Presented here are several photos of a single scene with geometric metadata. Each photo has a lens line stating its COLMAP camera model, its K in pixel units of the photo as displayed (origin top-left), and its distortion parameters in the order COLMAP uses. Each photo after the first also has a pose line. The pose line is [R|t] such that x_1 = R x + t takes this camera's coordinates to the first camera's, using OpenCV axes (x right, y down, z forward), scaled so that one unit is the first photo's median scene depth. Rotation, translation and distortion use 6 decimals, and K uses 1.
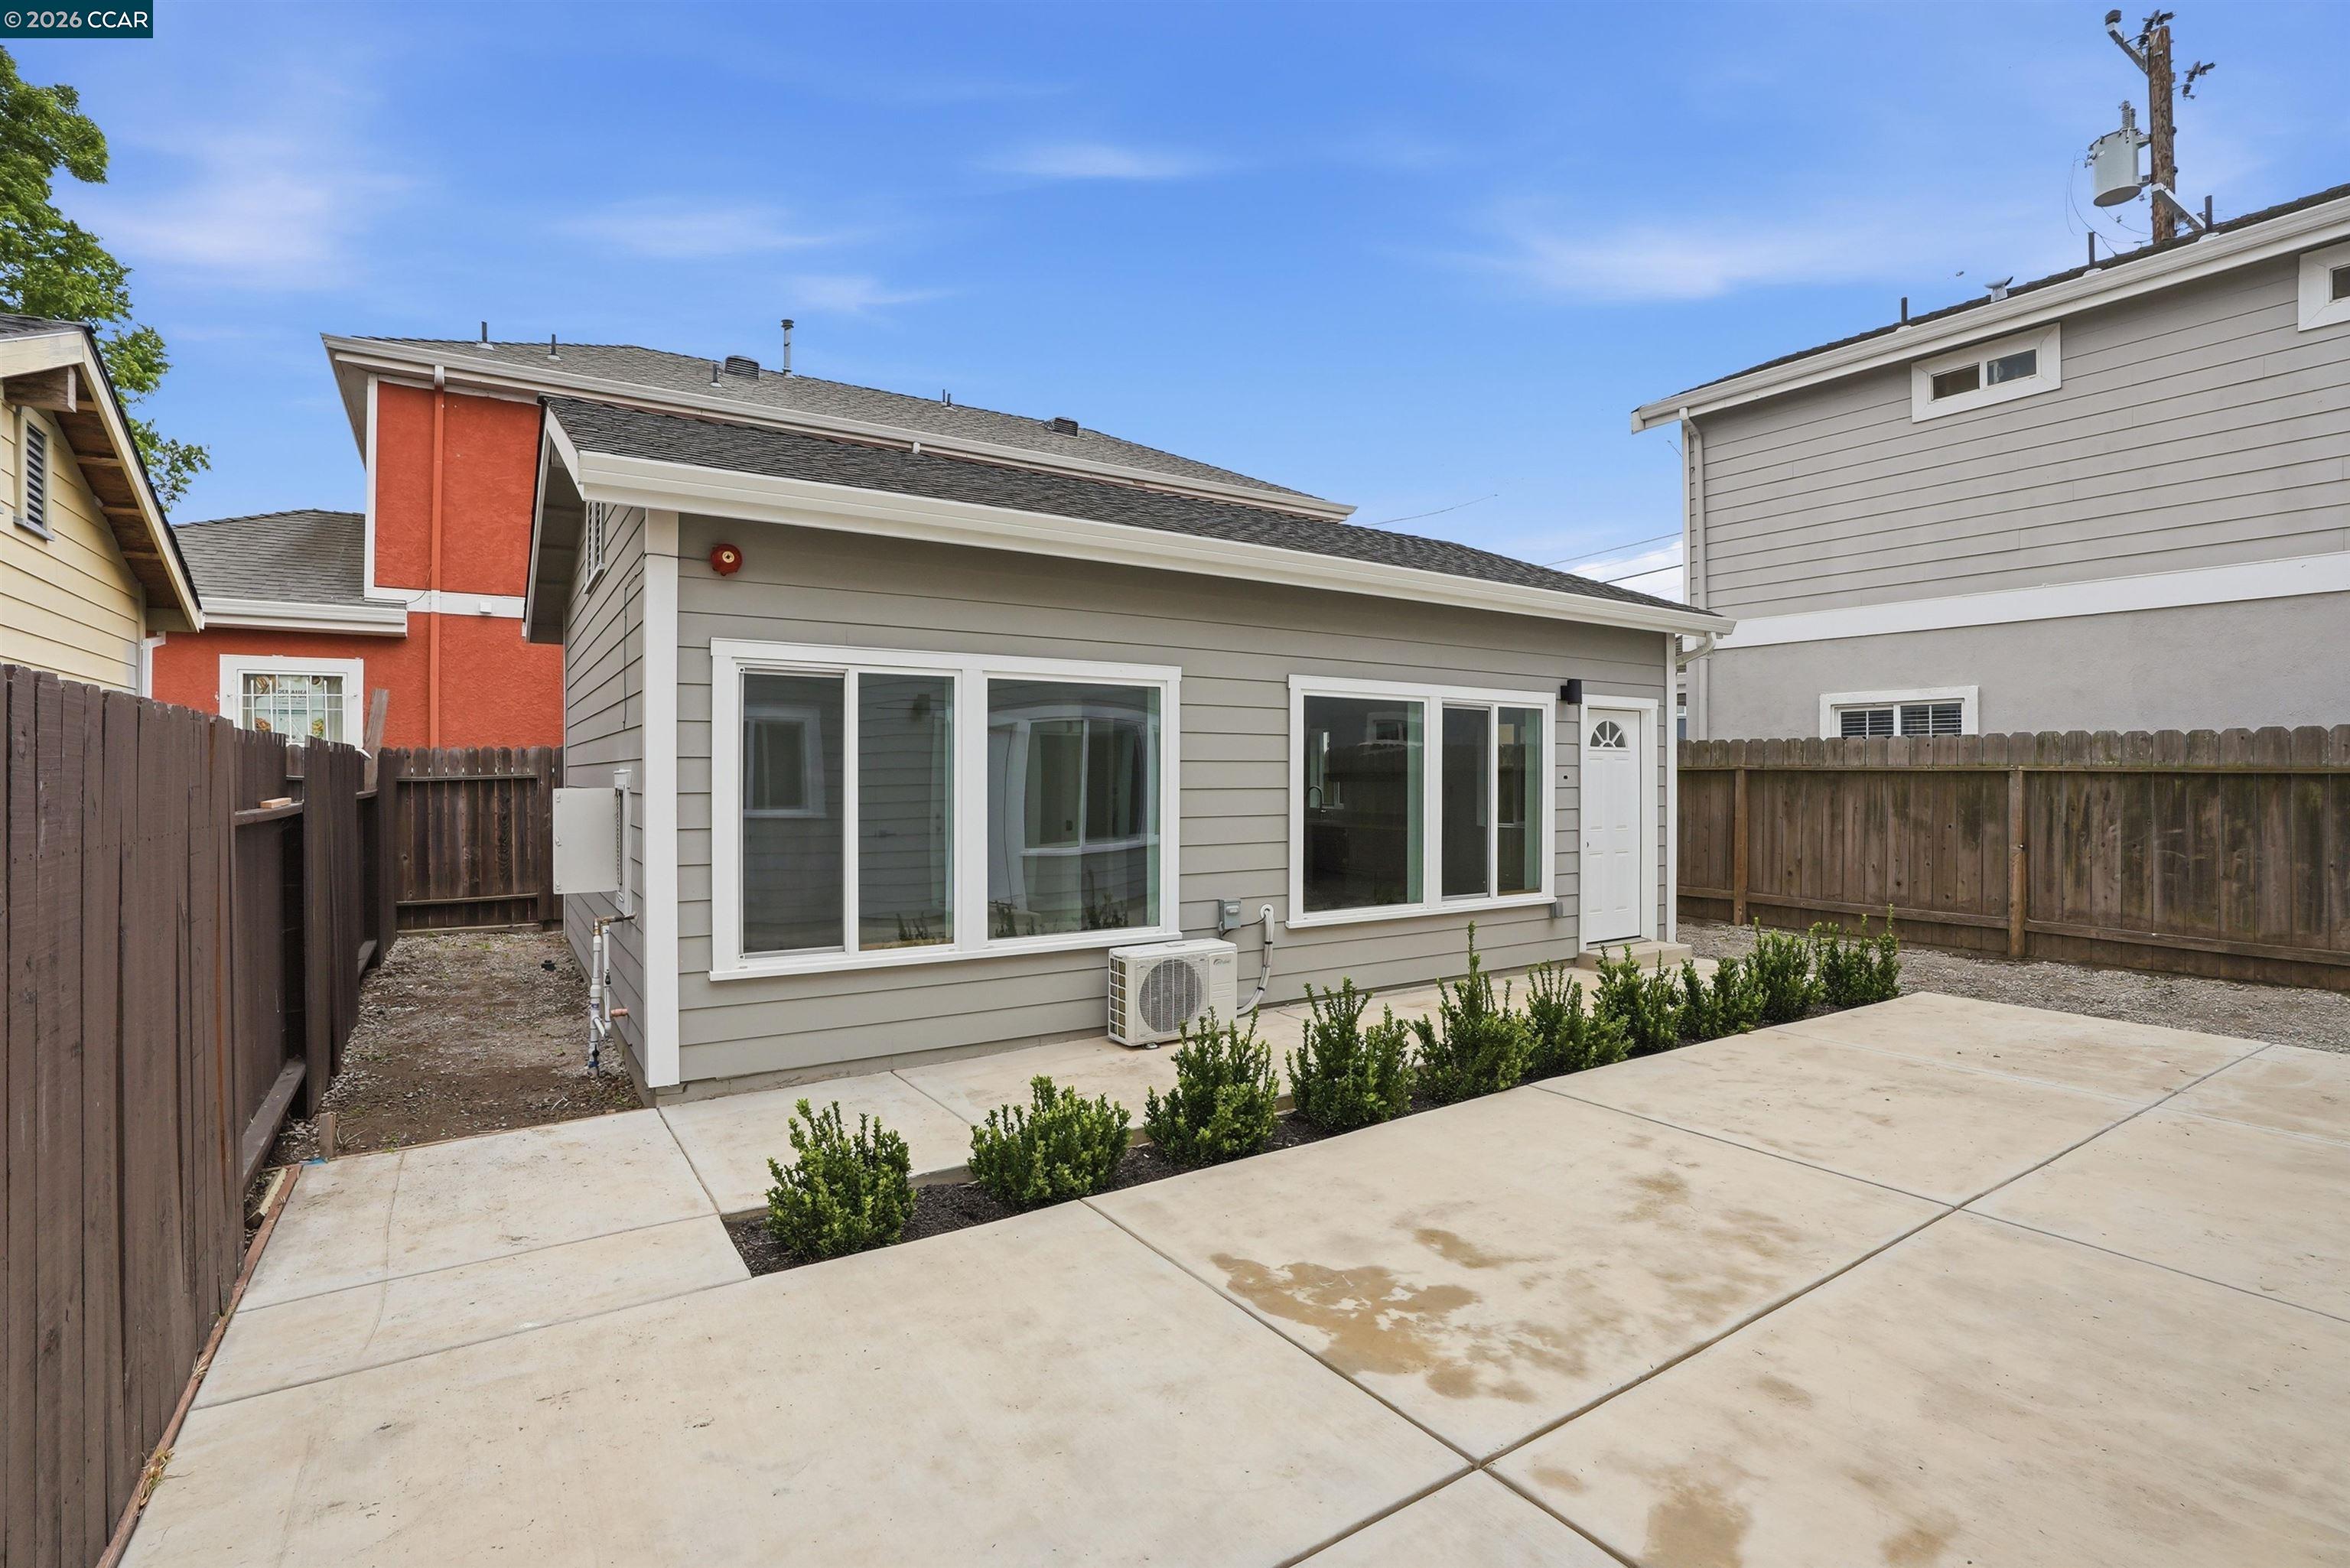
lens RADIAL K [[1093.3, 0, 1175.0], [0, 1093.3, 784.0], [0, 0, 1]] dist [-0.052245, 0.020380]
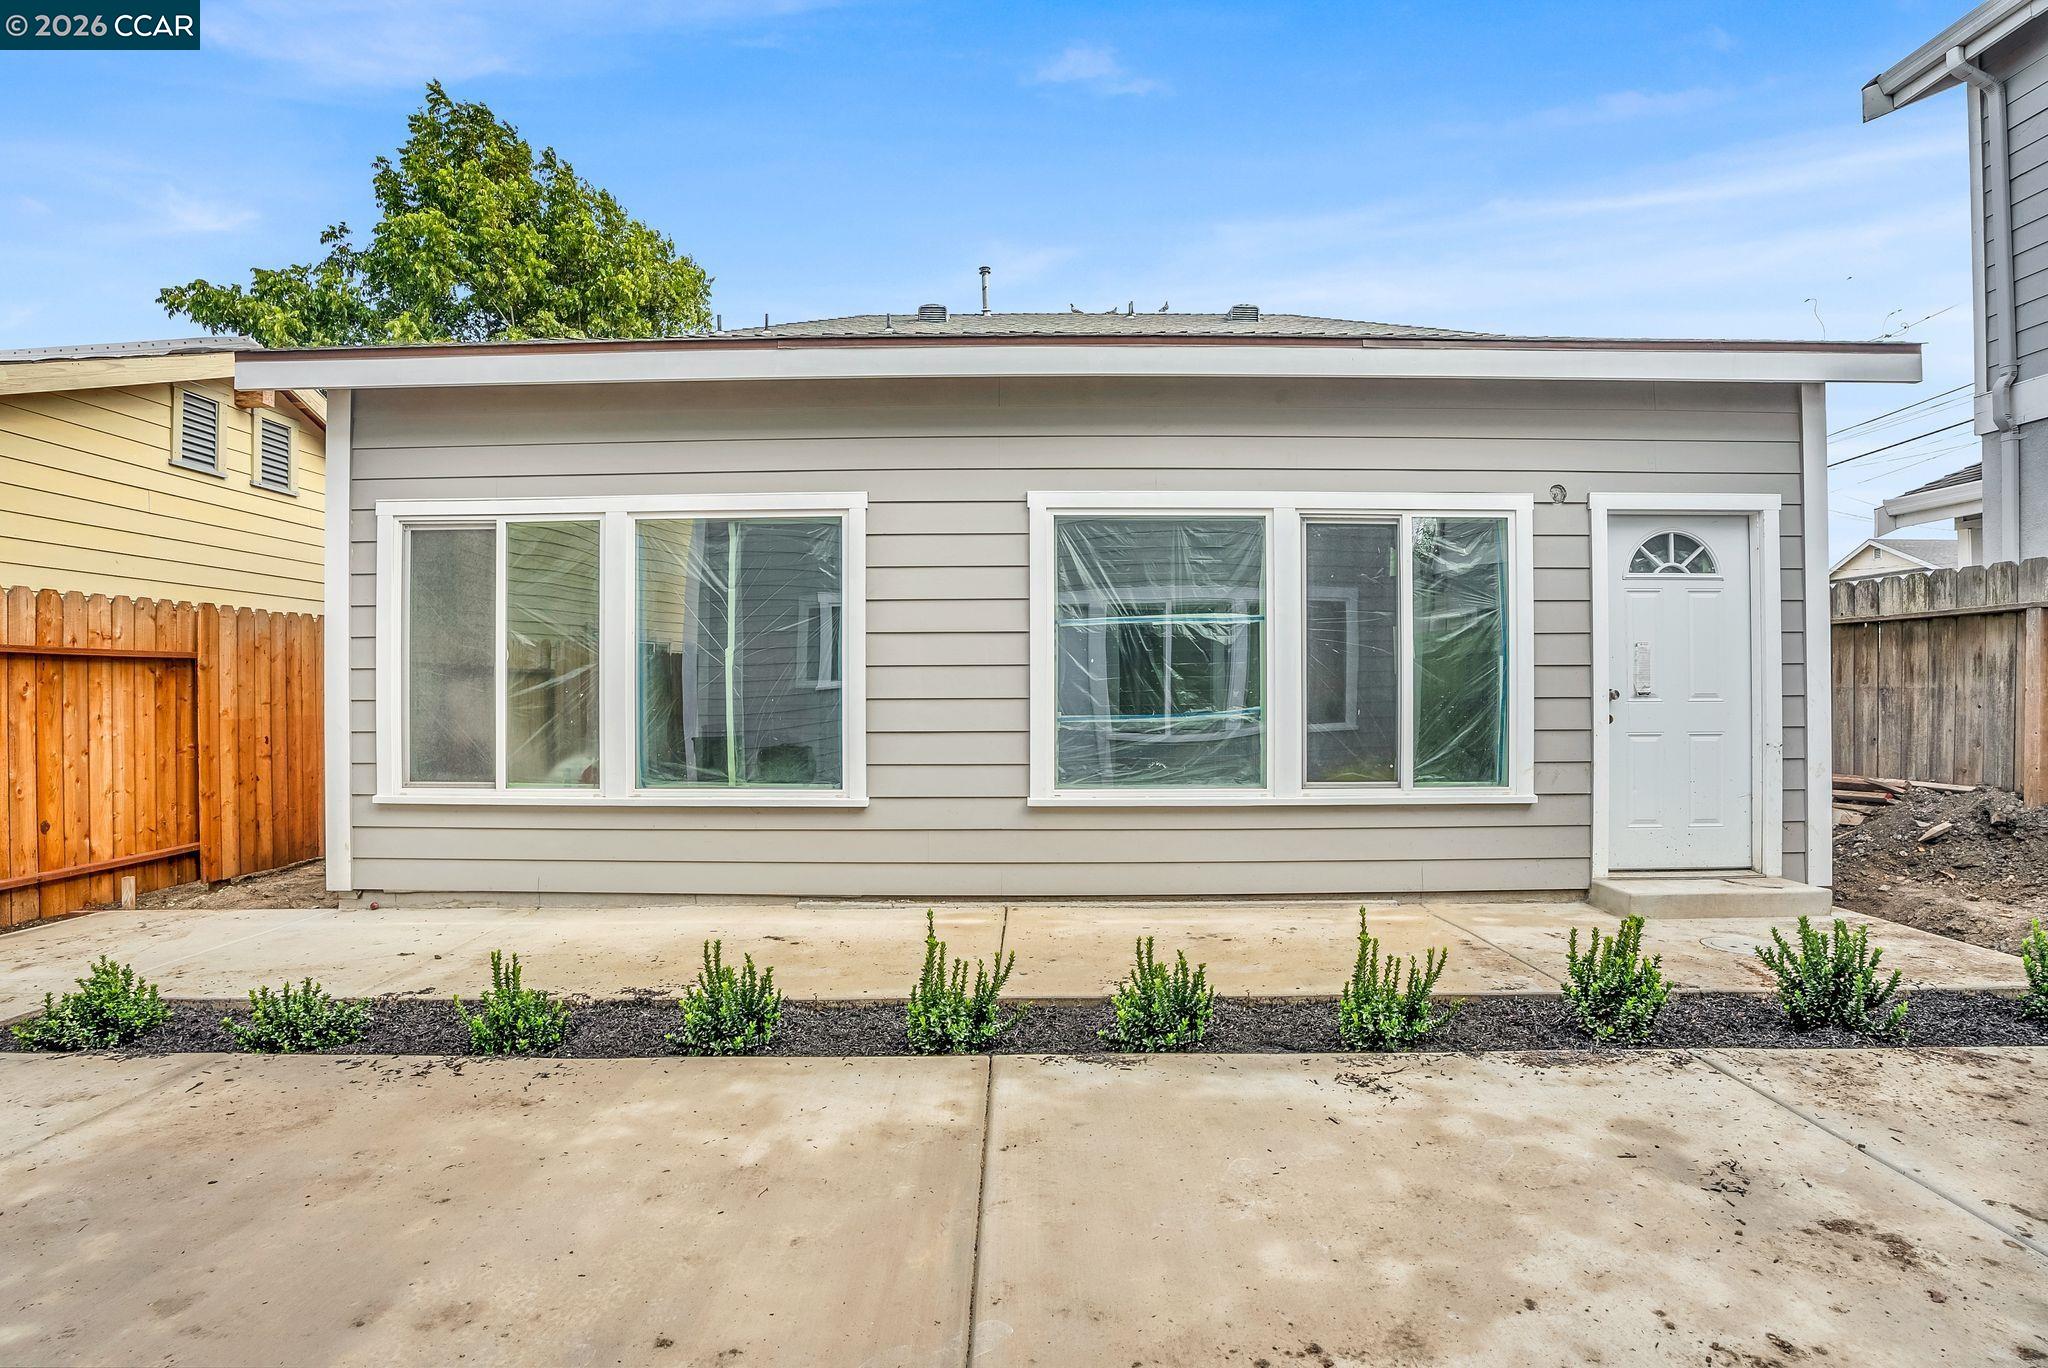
lens RADIAL K [[934.2, 0, 1024.0], [0, 934.2, 684.0], [0, 0, 1]] dist [-0.067944, 0.019581]
pose [[0.836460, -0.002268, -0.548023, 0.474663], [0.000412, 0.999994, -0.003510, 0.044884], [0.548028, 0.002711, 0.836456, 0.423175]]
